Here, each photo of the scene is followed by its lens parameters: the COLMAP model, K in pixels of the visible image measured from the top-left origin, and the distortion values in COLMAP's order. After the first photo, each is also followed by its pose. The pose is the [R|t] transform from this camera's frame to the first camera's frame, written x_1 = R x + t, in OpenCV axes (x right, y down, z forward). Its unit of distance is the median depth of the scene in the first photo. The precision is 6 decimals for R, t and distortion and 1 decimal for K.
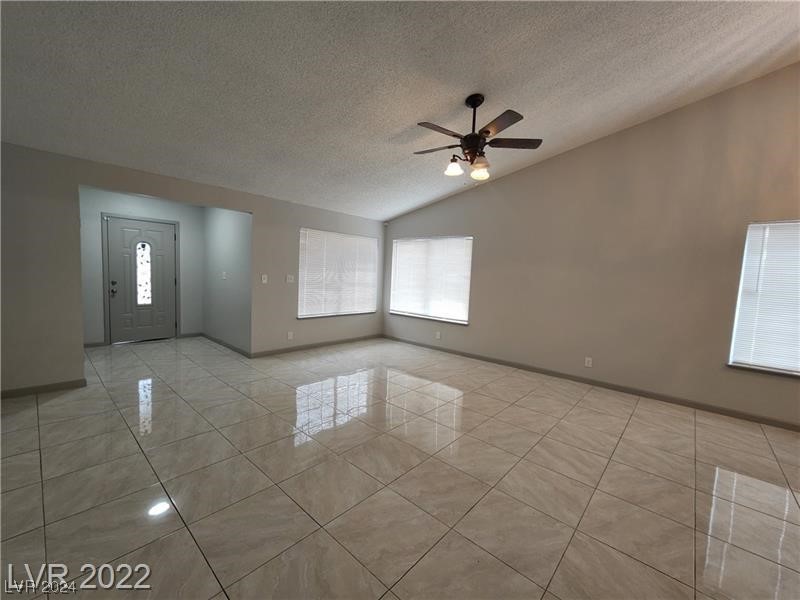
lens RADIAL K [[330.8, 0, 396.7], [0, 330.8, 295.8], [0, 0, 1]] dist [-0.000513, -0.000282]
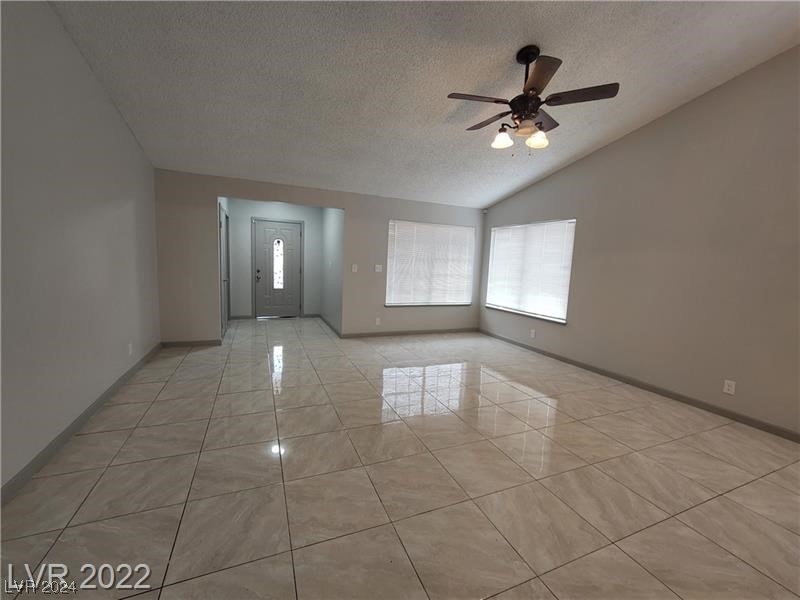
lens RADIAL K [[330.8, 0, 396.9], [0, 330.8, 296.8], [0, 0, 1]] dist [-0.000513, -0.000282]
pose [[0.905183, 0.040164, -0.423120, 0.196892], [-0.032125, 0.999143, 0.026118, 0.010861], [0.423806, -0.010048, 0.905697, 0.054129]]
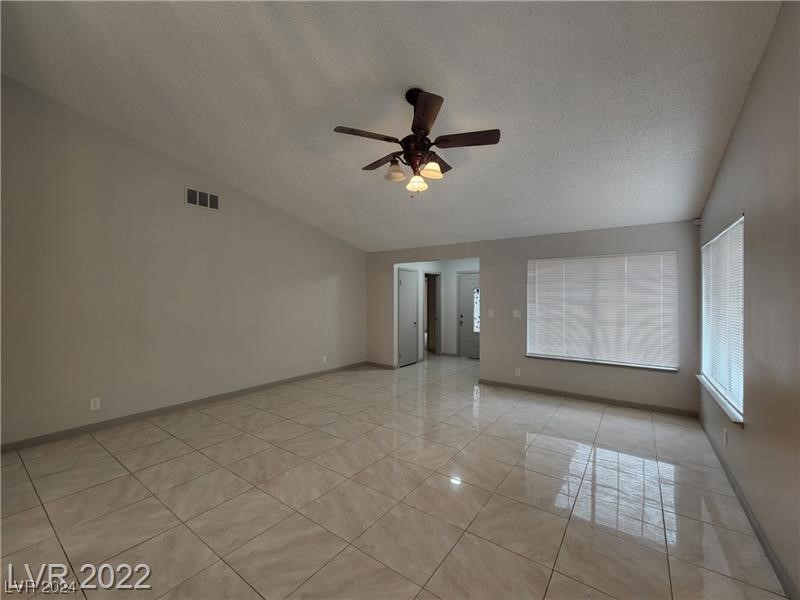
lens RADIAL K [[330.8, 0, 398.7], [0, 330.8, 296.0], [0, 0, 1]] dist [-0.000513, -0.000282]
pose [[0.105359, -0.052612, -0.993042, 0.649598], [-0.069785, 0.995746, -0.060159, -0.020487], [0.991983, 0.075638, 0.101239, 0.566068]]
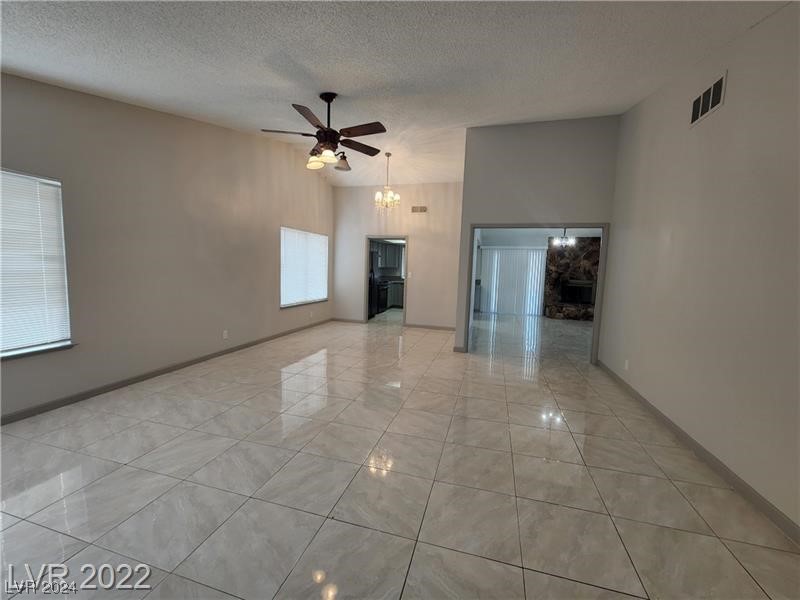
lens RADIAL K [[330.8, 0, 393.5], [0, 330.8, 302.7], [0, 0, 1]] dist [-0.000513, -0.000282]
pose [[-0.432178, -0.151550, 0.888963, -0.546457], [0.015279, 0.984406, 0.175249, -0.077772], [-0.901659, 0.089321, -0.423123, 0.818870]]
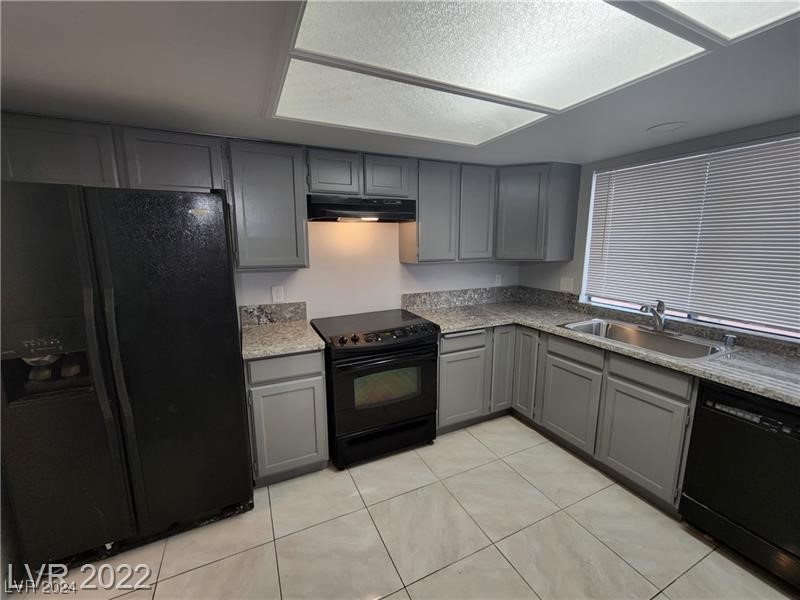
lens RADIAL K [[330.8, 0, 401.4], [0, 330.8, 300.8], [0, 0, 1]] dist [-0.000513, -0.000282]
pose [[0.375883, -0.211948, 0.902103, 0.869723], [0.086667, 0.977266, 0.193495, 0.020272], [-0.922606, 0.005451, 0.385706, -0.154729]]
